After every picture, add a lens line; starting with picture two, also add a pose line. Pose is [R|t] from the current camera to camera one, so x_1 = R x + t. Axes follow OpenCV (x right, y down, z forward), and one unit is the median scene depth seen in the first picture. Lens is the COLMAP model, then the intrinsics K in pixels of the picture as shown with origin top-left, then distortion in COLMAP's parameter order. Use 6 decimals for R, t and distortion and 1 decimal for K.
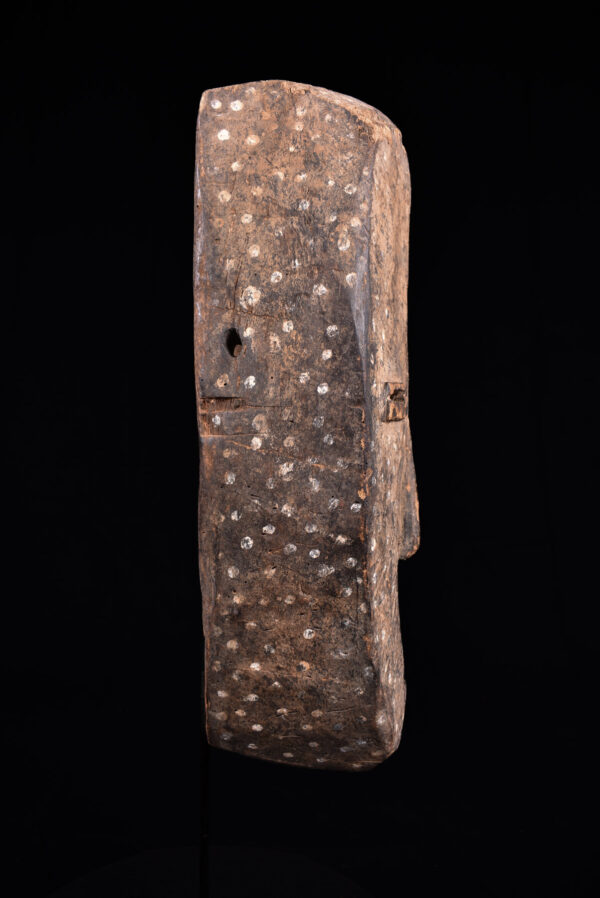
lens RADIAL K [[691.8, 0, 299.8], [0, 691.8, 449.5], [0, 0, 1]] dist [-0.103324, 0.007294]
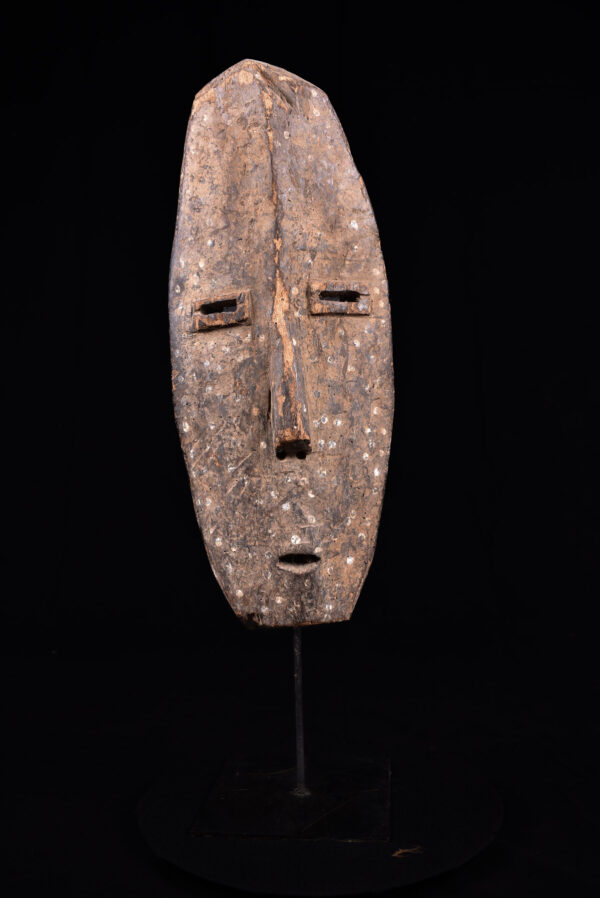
lens RADIAL K [[835.3, 0, 302.9], [0, 835.3, 453.1], [0, 0, 1]] dist [-0.085310, 0.000000]
pose [[-0.003167, -0.005243, -0.999981, 1.709421], [0.022837, 0.999725, -0.005314, 0.201418], [0.999734, -0.022854, -0.003047, 1.230658]]
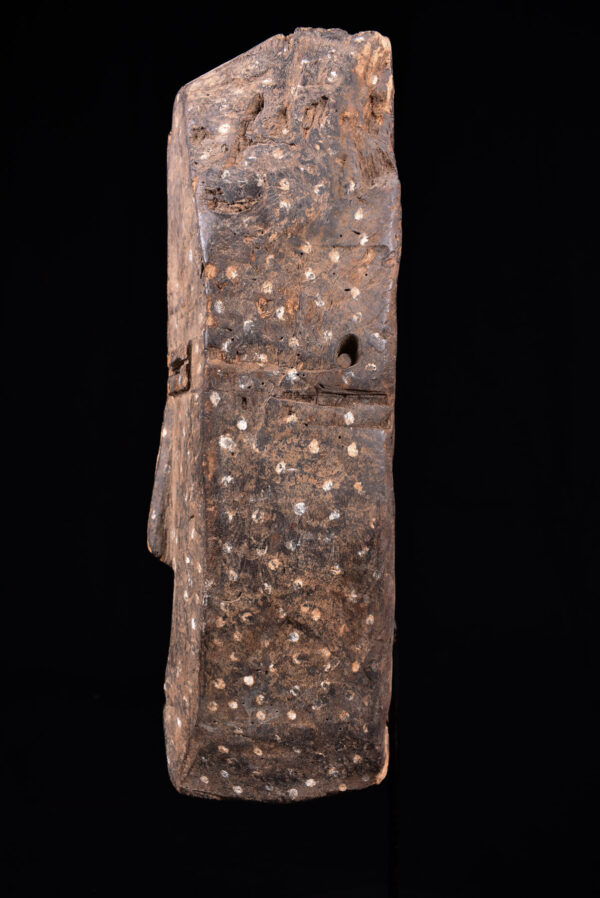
lens RADIAL K [[691.8, 0, 300.4], [0, 691.8, 449.3], [0, 0, 1]] dist [-0.103324, 0.007294]
pose [[-0.992605, -0.010556, 0.120930, -0.145931], [-0.003708, 0.998384, 0.056709, -0.044322], [-0.121334, 0.055841, -0.991040, 2.220129]]
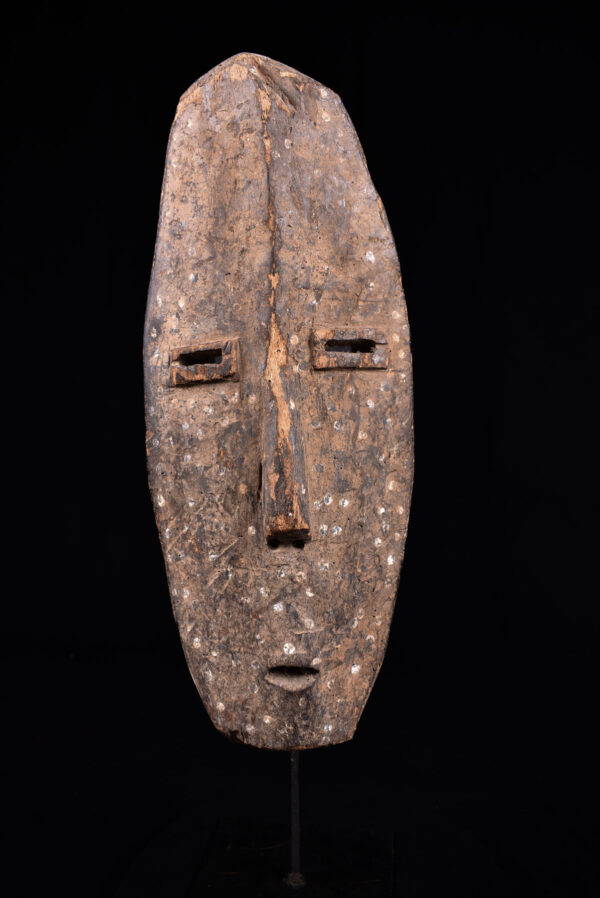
lens RADIAL K [[691.8, 0, 298.9], [0, 691.8, 451.6], [0, 0, 1]] dist [-0.103324, 0.007294]
pose [[-0.034056, 0.023784, -0.999137, 1.193433], [0.002440, 0.999716, 0.023714, 0.034033], [0.999417, -0.001630, -0.034105, 1.259032]]
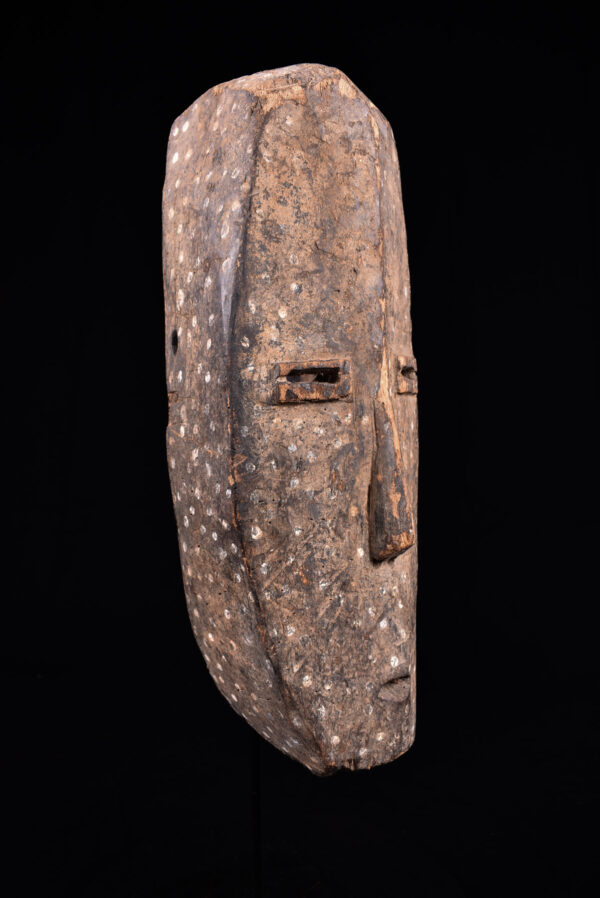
lens RADIAL K [[691.8, 0, 302.4], [0, 691.8, 451.2], [0, 0, 1]] dist [-0.103324, 0.007294]
pose [[0.659386, -0.002791, -0.751800, 0.880515], [0.016446, 0.999807, 0.010713, 0.013559], [0.751625, -0.019428, 0.659305, 0.412677]]
